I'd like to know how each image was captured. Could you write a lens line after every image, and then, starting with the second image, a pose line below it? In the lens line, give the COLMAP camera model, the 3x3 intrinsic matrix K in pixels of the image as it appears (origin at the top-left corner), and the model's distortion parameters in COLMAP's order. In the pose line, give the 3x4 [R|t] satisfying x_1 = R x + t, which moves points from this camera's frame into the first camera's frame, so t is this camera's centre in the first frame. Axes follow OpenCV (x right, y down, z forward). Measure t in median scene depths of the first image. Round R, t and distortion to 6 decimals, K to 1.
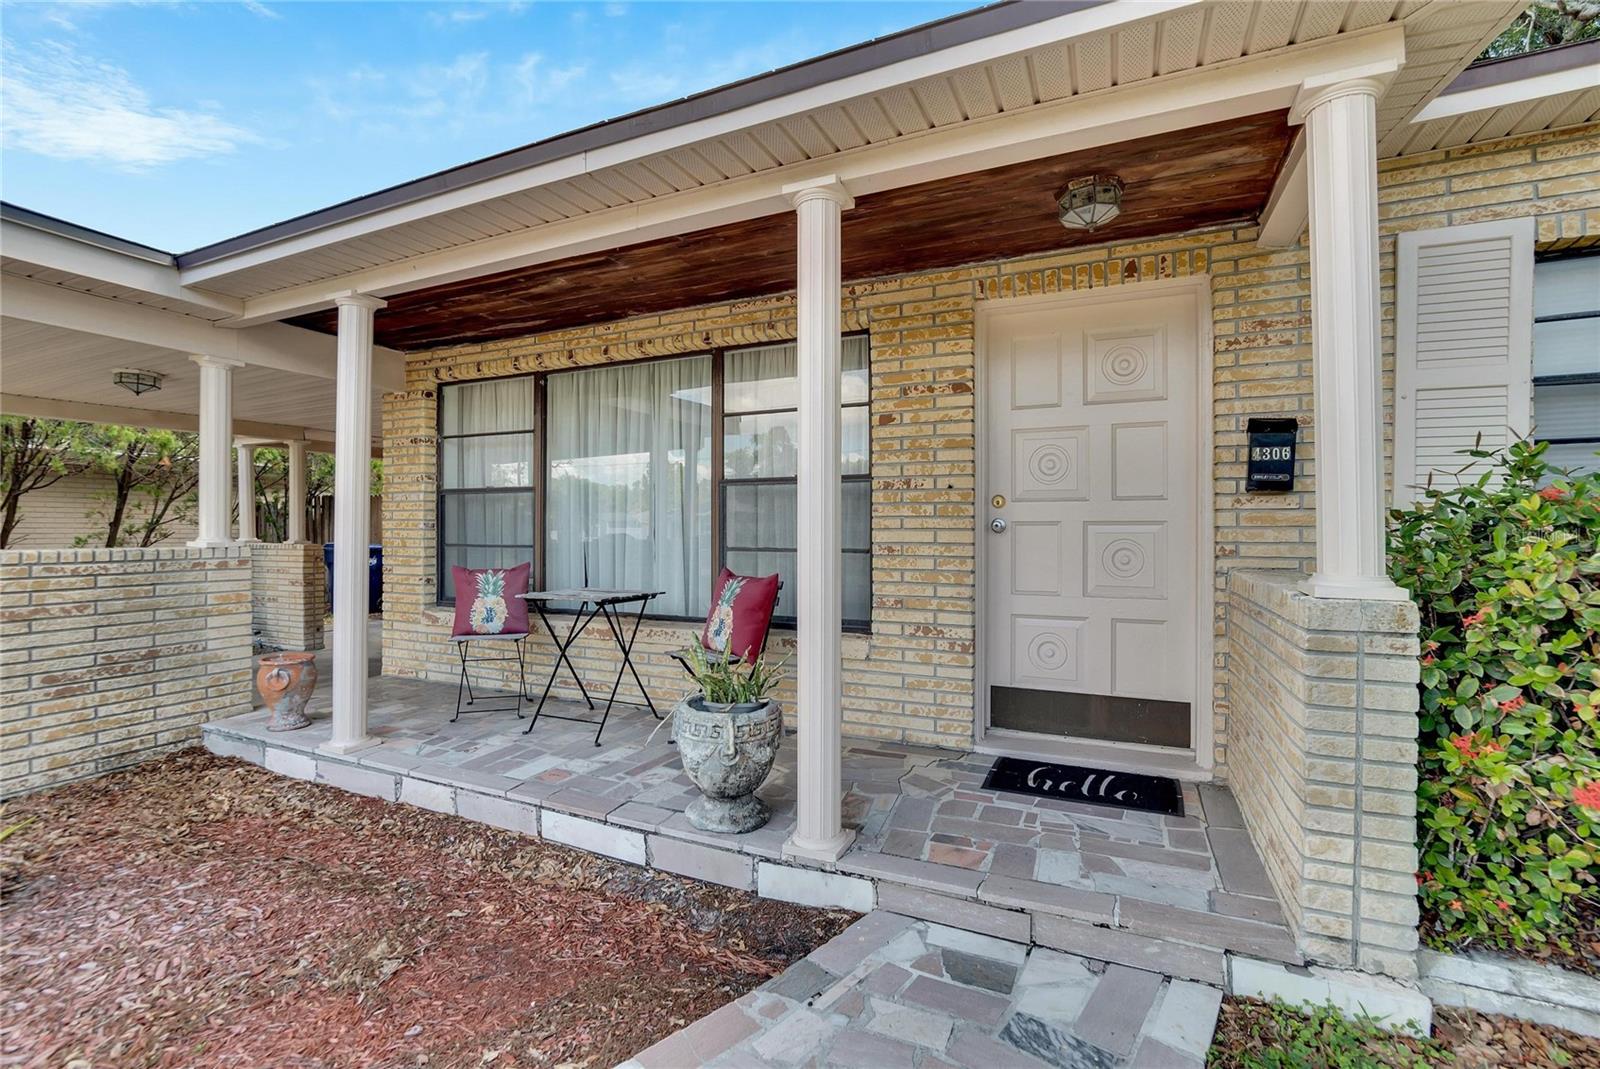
lens RADIAL K [[717.1, 0, 791.7], [0, 717.1, 531.7], [0, 0, 1]] dist [-0.026632, 0.006147]
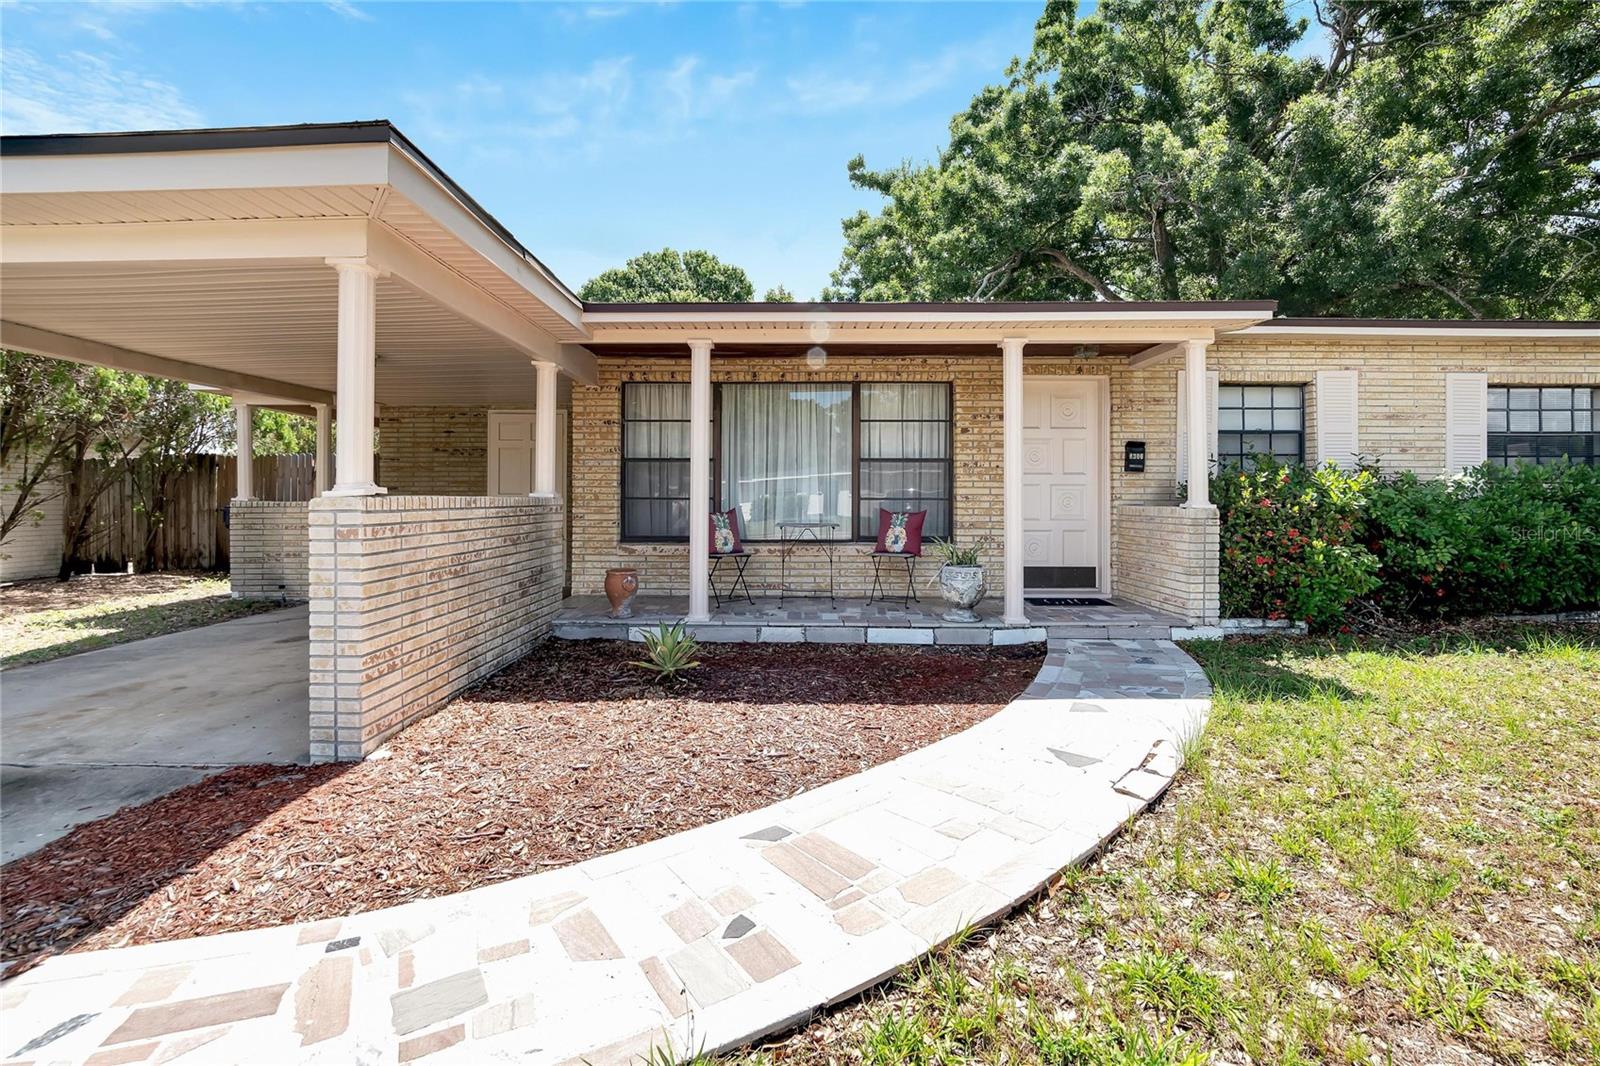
lens RADIAL K [[714.9, 0, 797.3], [0, 714.9, 498.7], [0, 0, 1]] dist [-0.021749, 0.000133]
pose [[0.911465, 0.001187, 0.411376, -1.107097], [-0.000922, 0.999999, -0.000843, 0.029814], [-0.411376, 0.000389, 0.911466, -0.587372]]
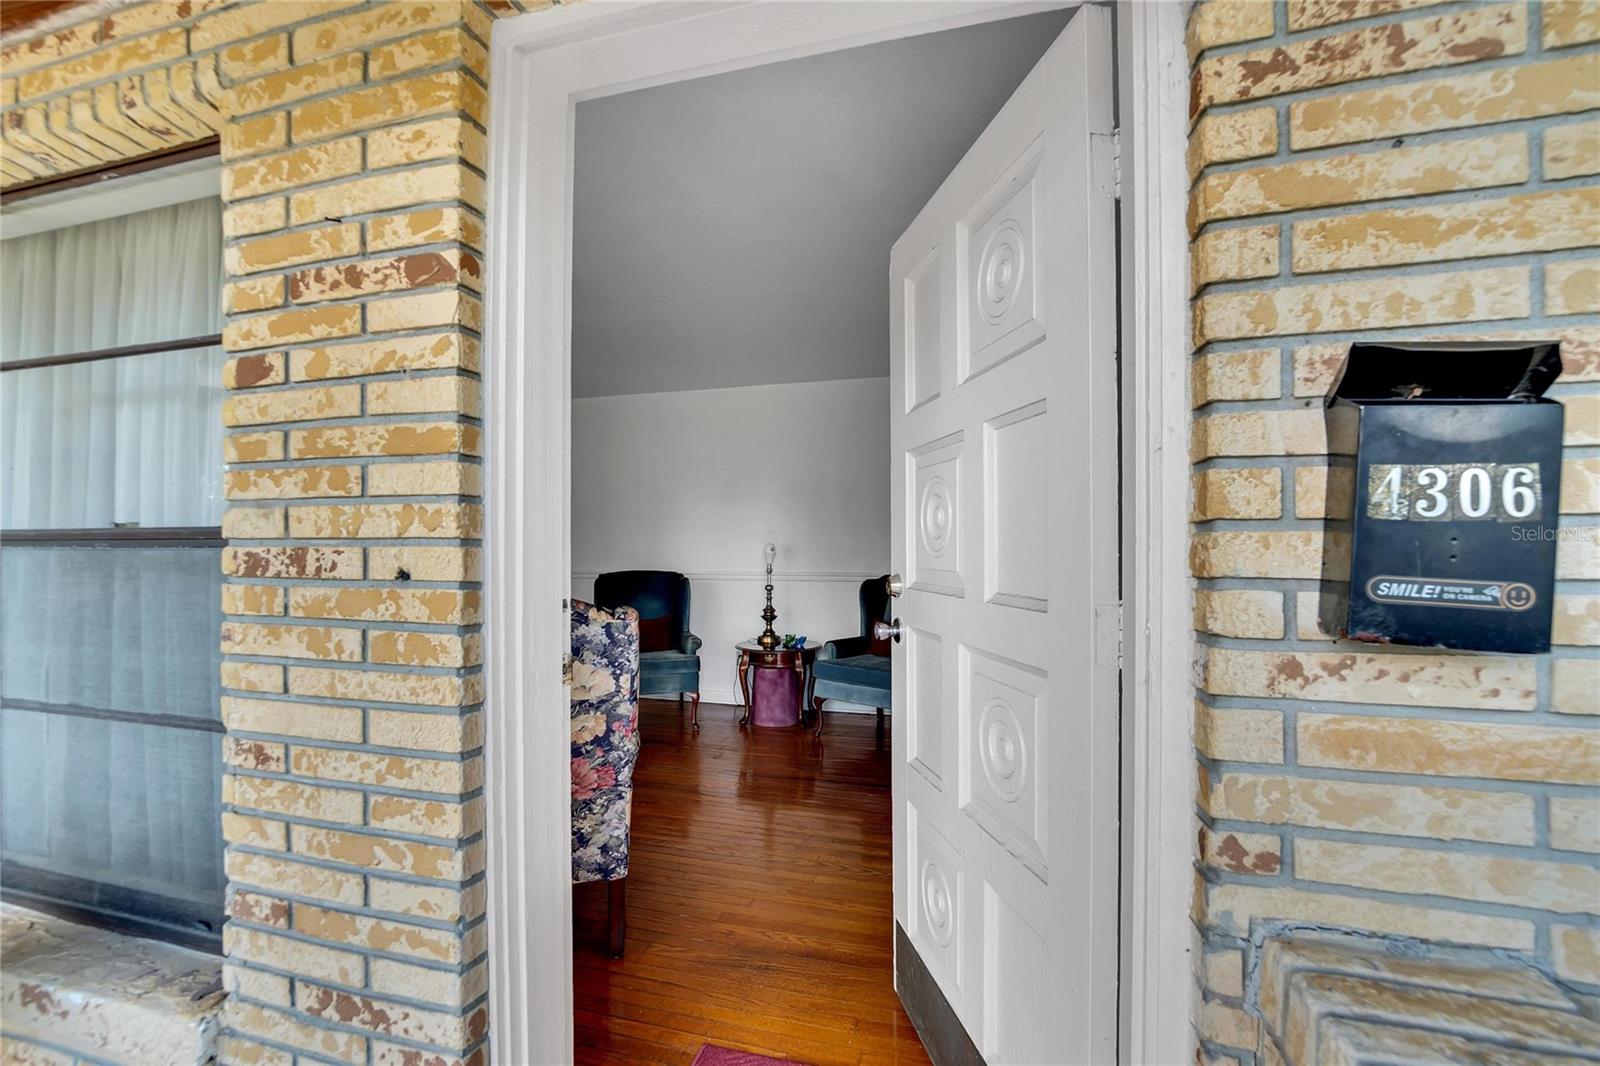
lens RADIAL K [[710.3, 0, 797.1], [0, 710.3, 541.4], [0, 0, 1]] dist [-0.028362, 0.006988]
pose [[0.989797, -0.002472, 0.142461, 0.351711], [0.002820, 0.999994, -0.002245, -0.076652], [-0.142454, 0.002624, 0.989798, 0.657654]]
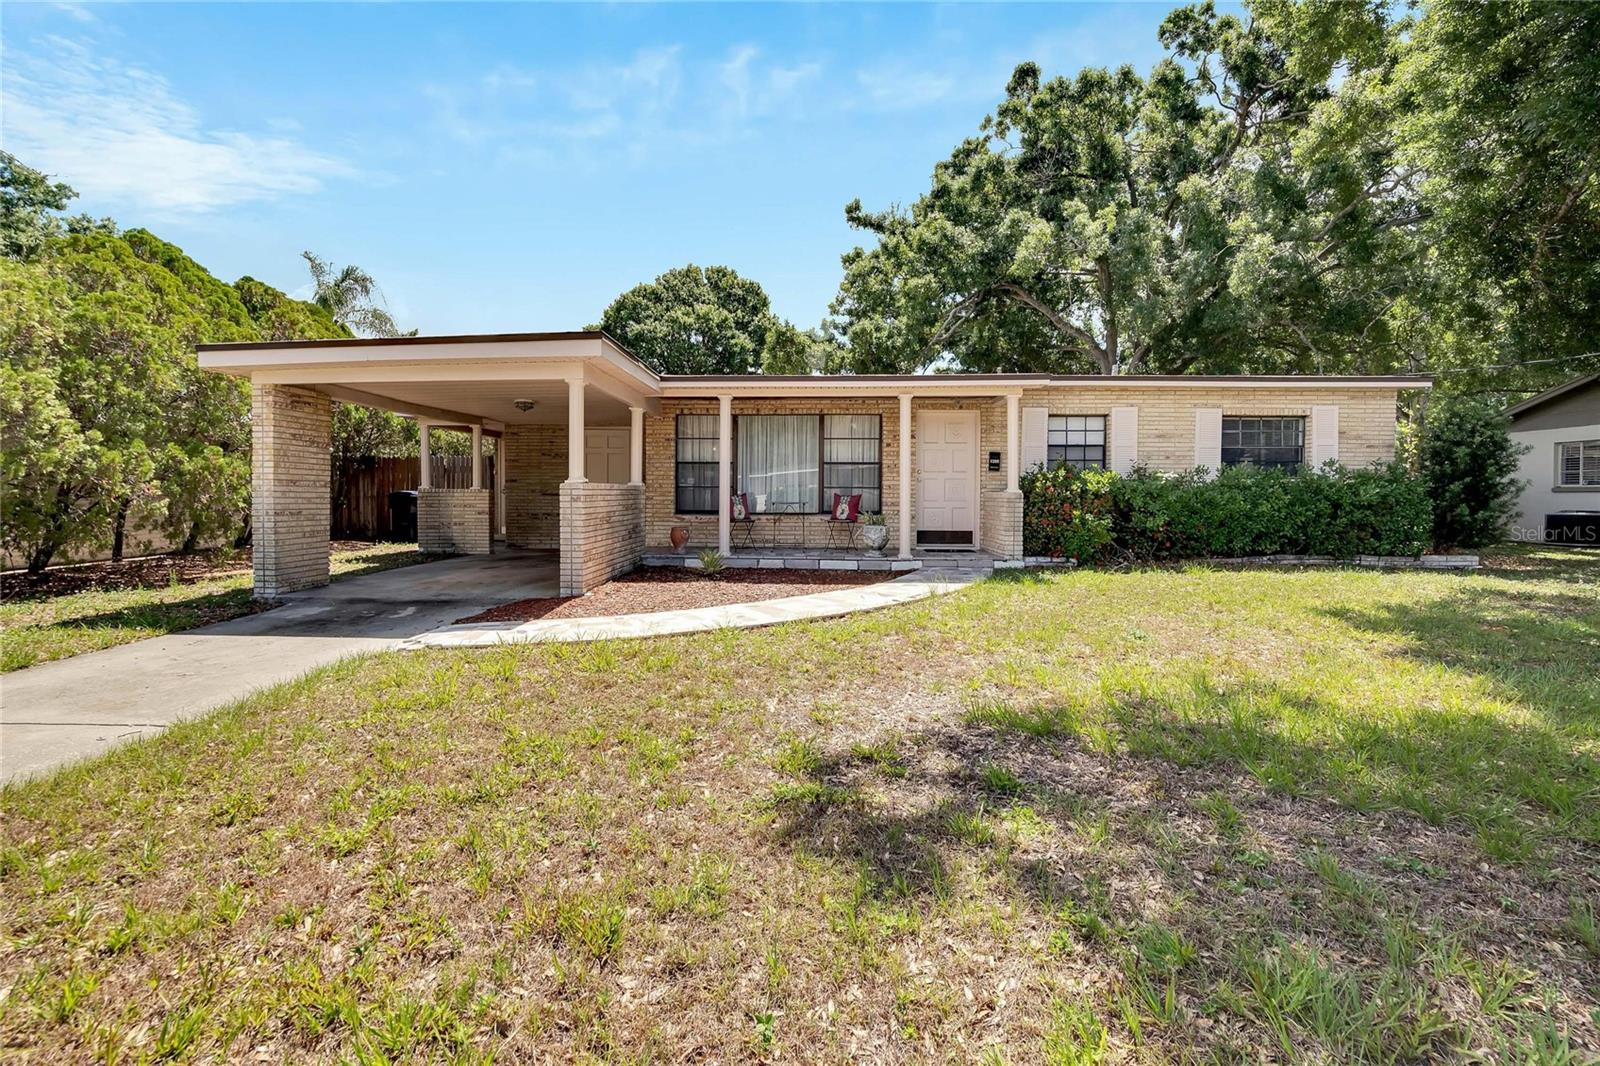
lens RADIAL K [[714.3, 0, 794.8], [0, 714.3, 512.2], [0, 0, 1]] dist [-0.026617, 0.006236]
pose [[0.923344, -0.006497, 0.383919, -1.482091], [-0.003603, 0.999666, 0.025583, 0.058359], [-0.383957, -0.025005, 0.923012, -1.767414]]
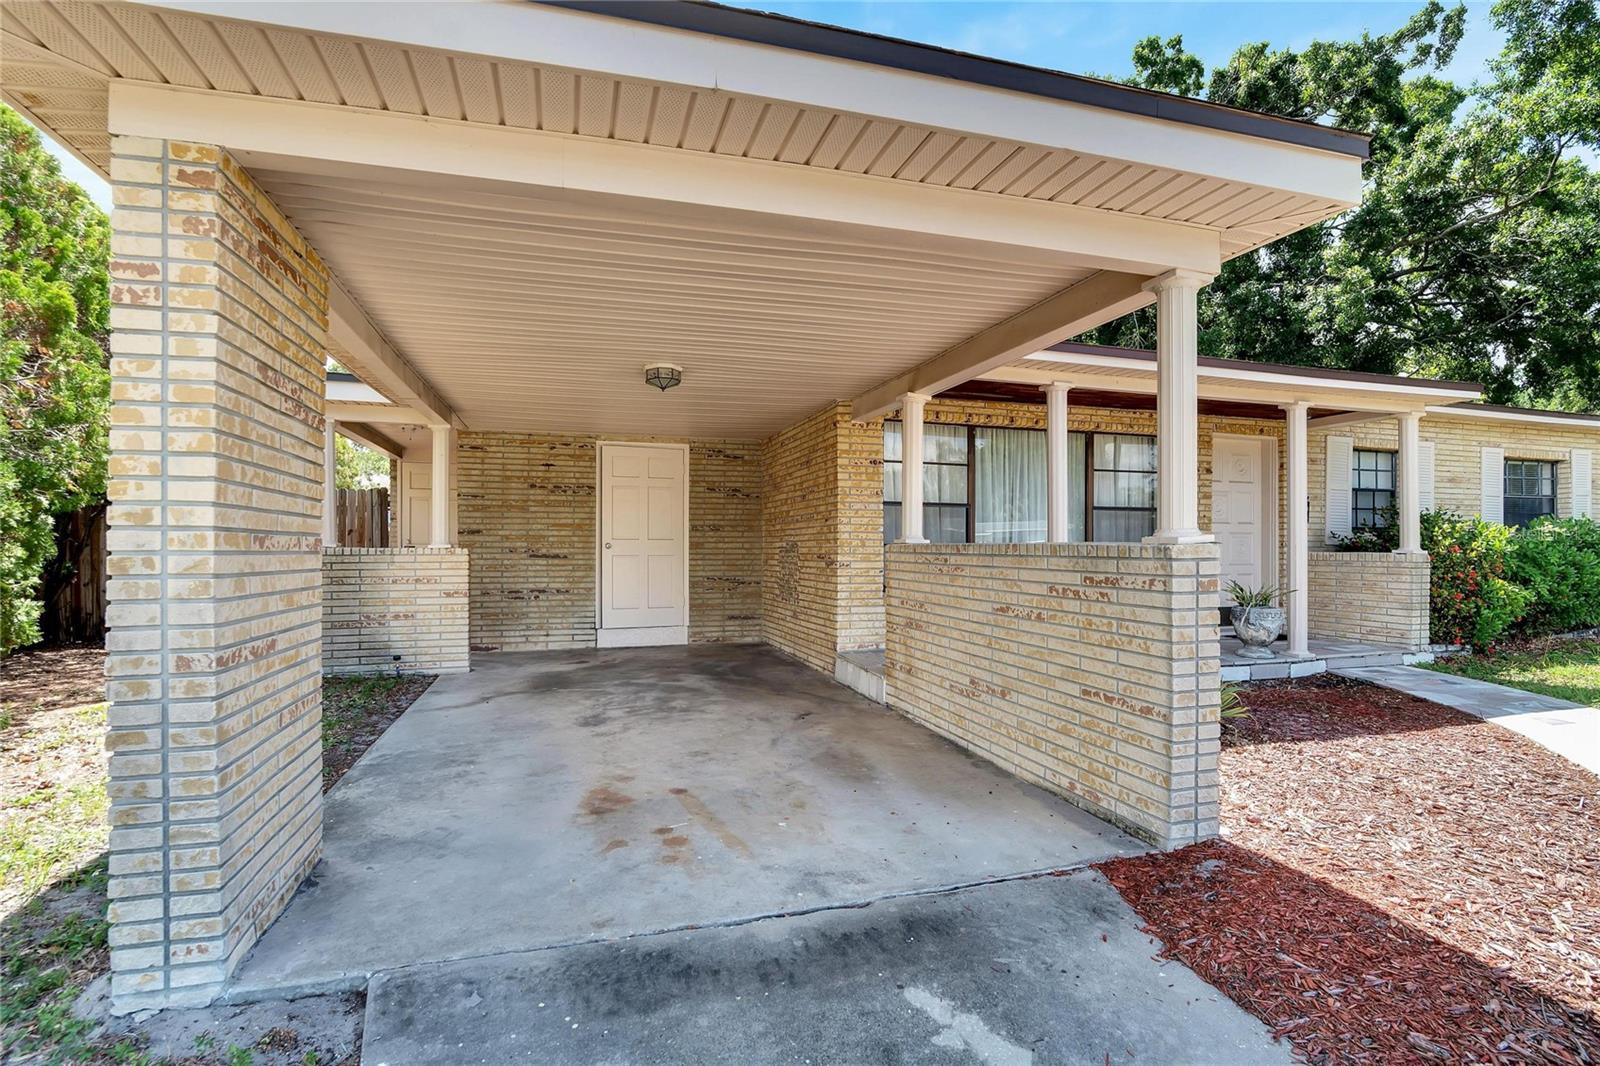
lens RADIAL K [[727.1, 0, 788.5], [0, 727.1, 550.6], [0, 0, 1]] dist [-0.019639, 0.000620]
pose [[0.748606, -0.002889, 0.663009, -2.180071], [-0.002067, 0.999975, 0.006691, 0.030673], [-0.663012, -0.006379, 0.748582, 0.191405]]
